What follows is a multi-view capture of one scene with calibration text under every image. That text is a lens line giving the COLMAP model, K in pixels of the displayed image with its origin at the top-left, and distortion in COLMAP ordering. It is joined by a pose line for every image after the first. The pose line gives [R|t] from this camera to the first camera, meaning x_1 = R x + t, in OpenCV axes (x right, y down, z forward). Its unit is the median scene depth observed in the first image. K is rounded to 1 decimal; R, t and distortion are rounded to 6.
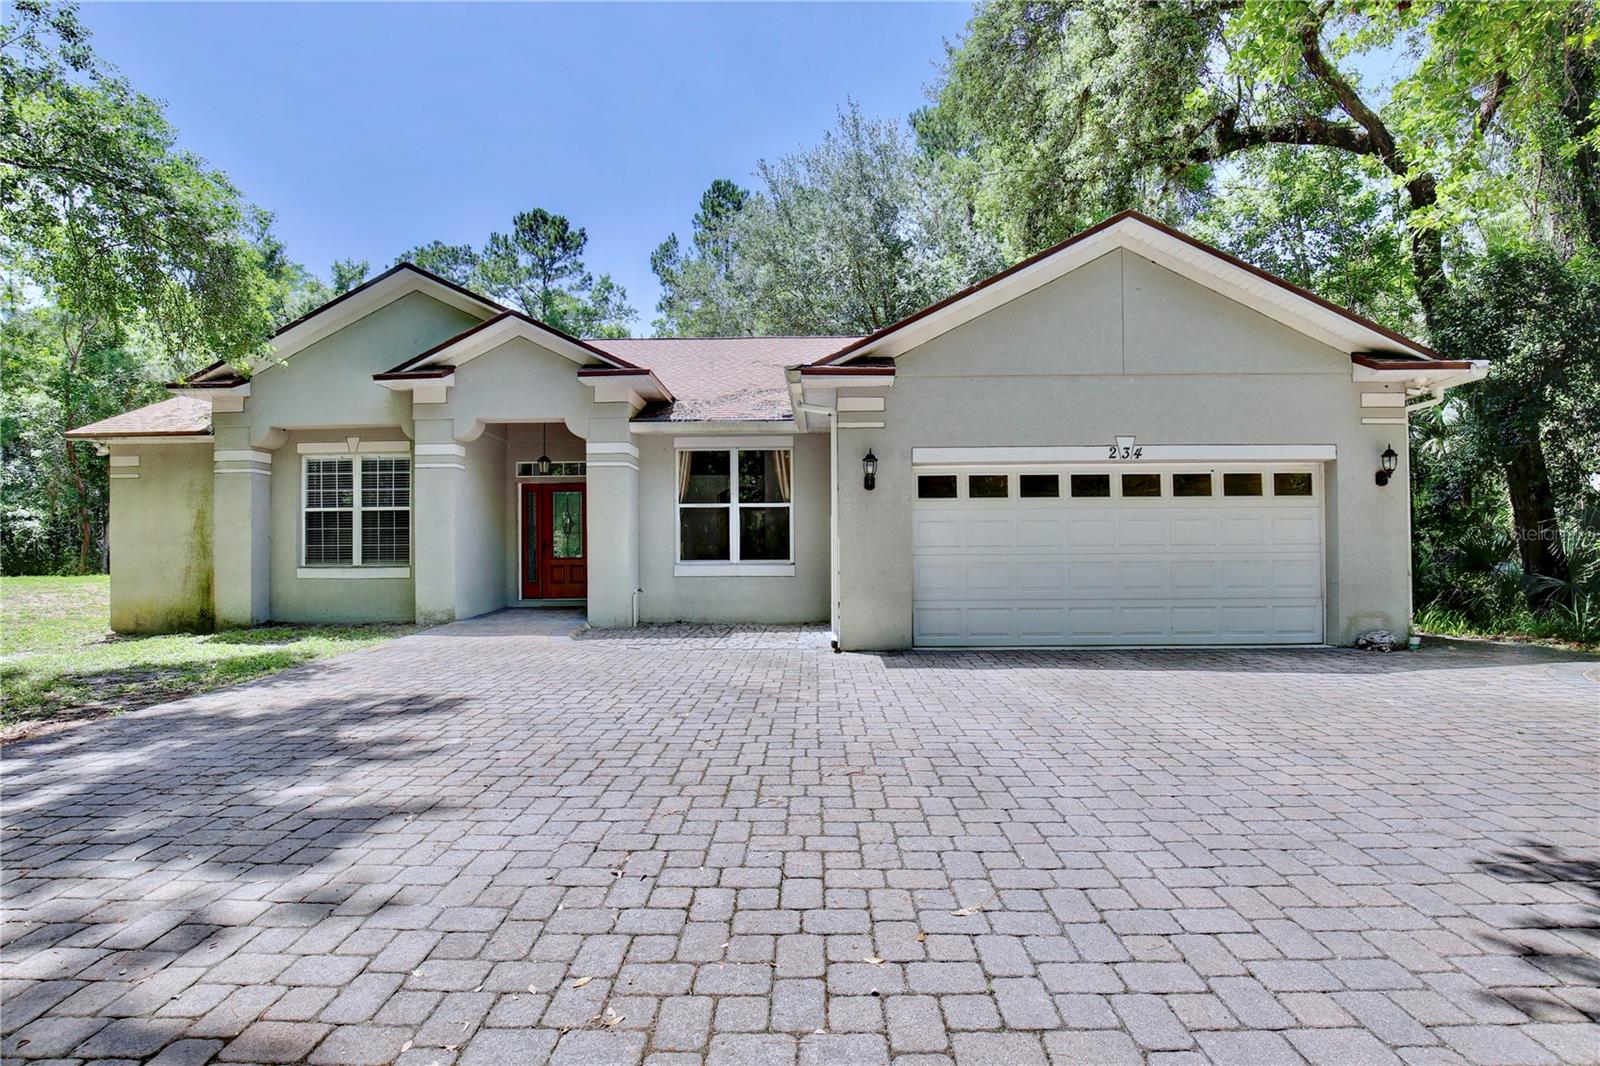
lens RADIAL K [[726.8, 0, 801.1], [0, 726.8, 559.6], [0, 0, 1]] dist [-0.030472, 0.000831]
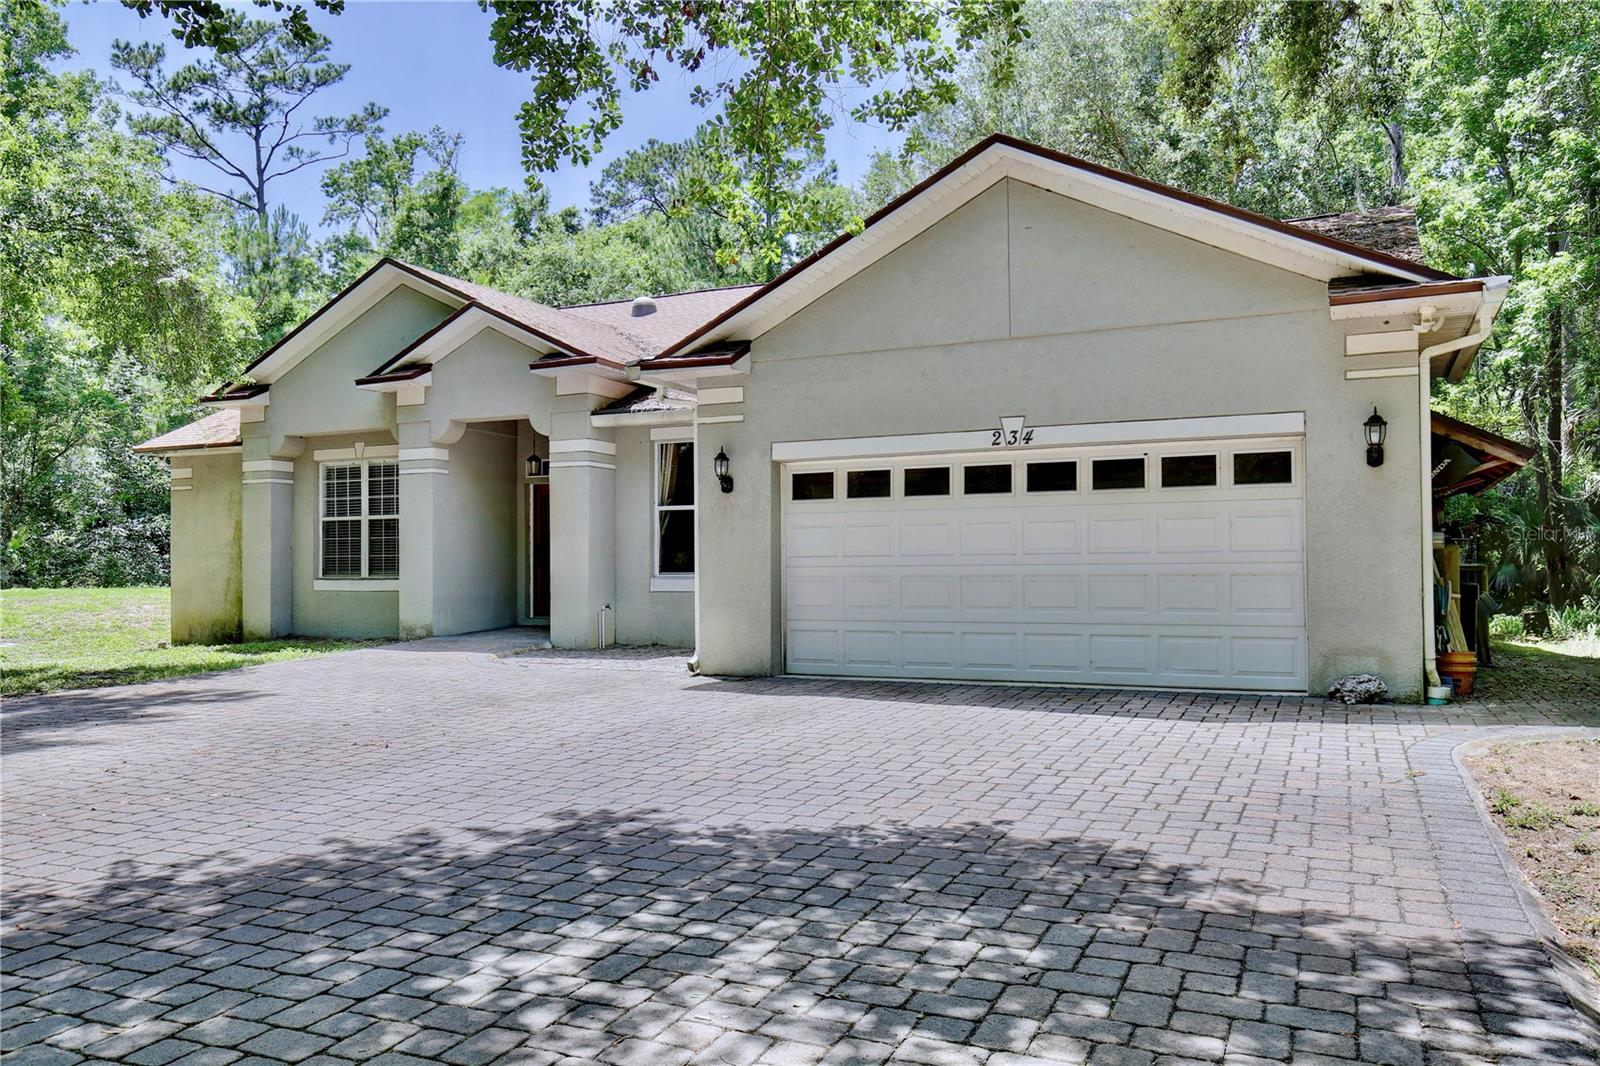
lens RADIAL K [[1146.1, 0, 800.2], [0, 1146.1, 563.8], [0, 0, 1]] dist [0.005754, -0.001211]
pose [[0.922426, -0.001576, -0.386172, 0.532499], [-0.000408, 0.999987, -0.005057, -0.002301], [0.386175, 0.004822, 0.922413, -0.184661]]
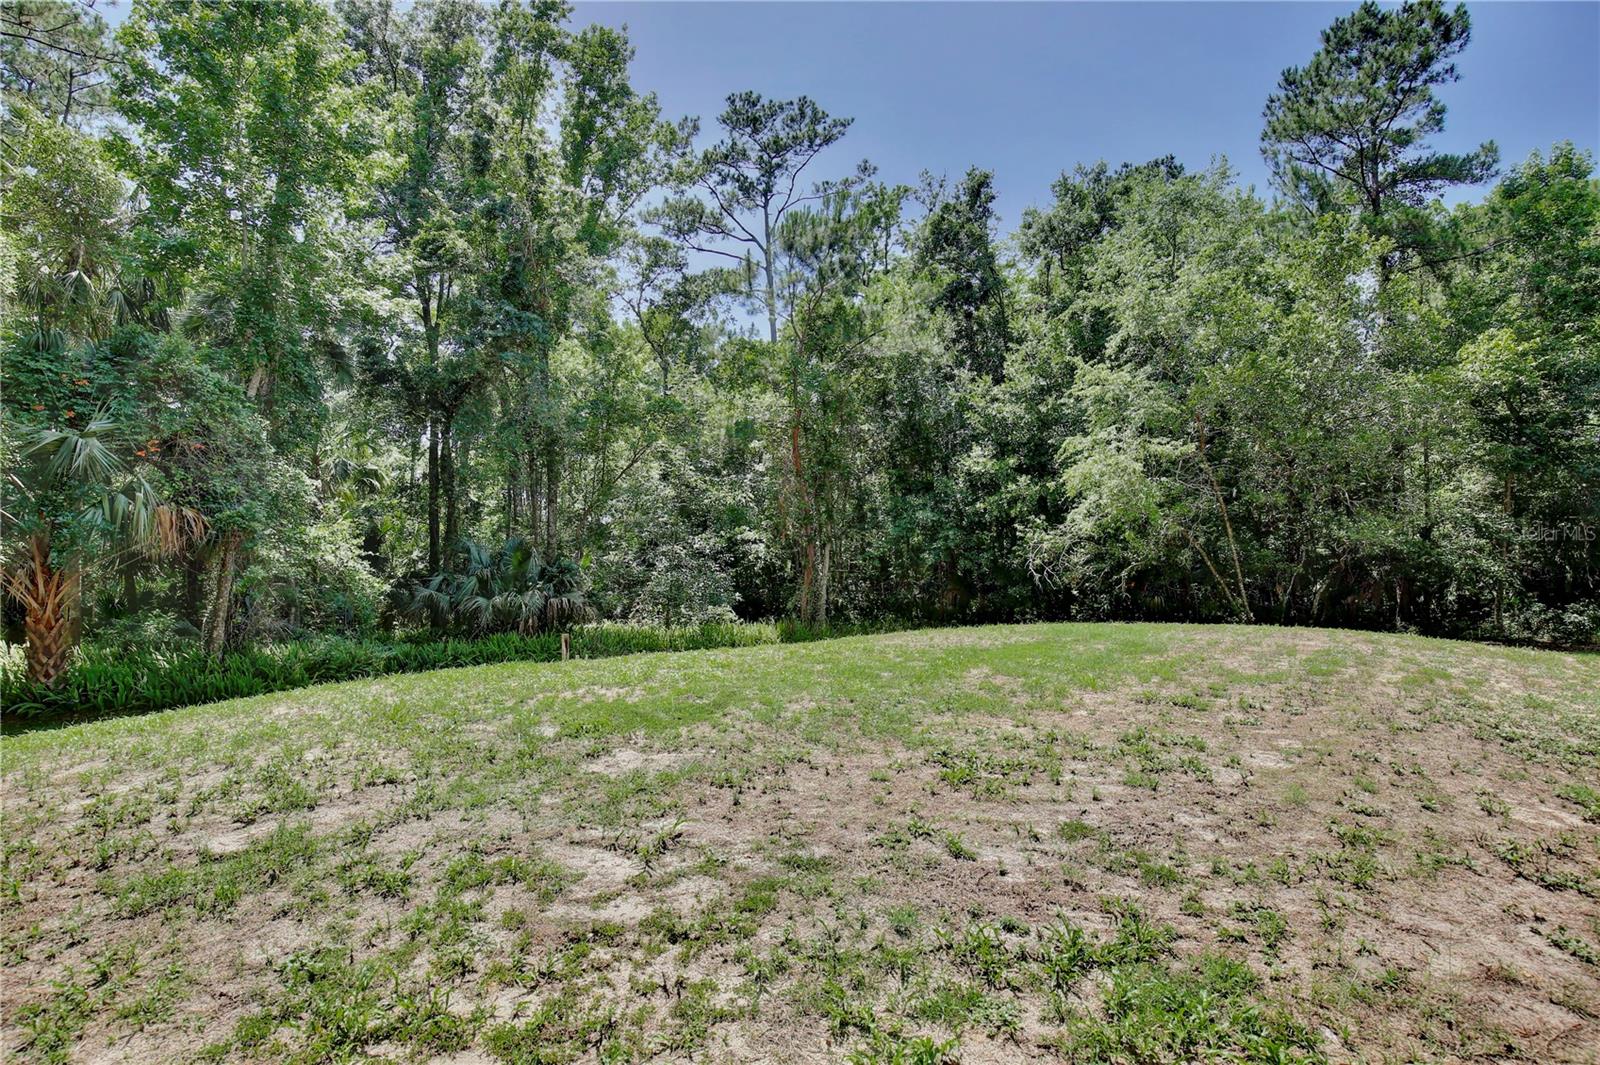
lens RADIAL K [[726.8, 0, 801.1], [0, 726.8, 559.1], [0, 0, 1]] dist [-0.030472, 0.000831]
pose [[0.773650, -0.021077, -0.633263, -1.812574], [0.001421, 0.999502, -0.031530, -0.031945], [0.633612, 0.023494, 0.773294, 1.264252]]
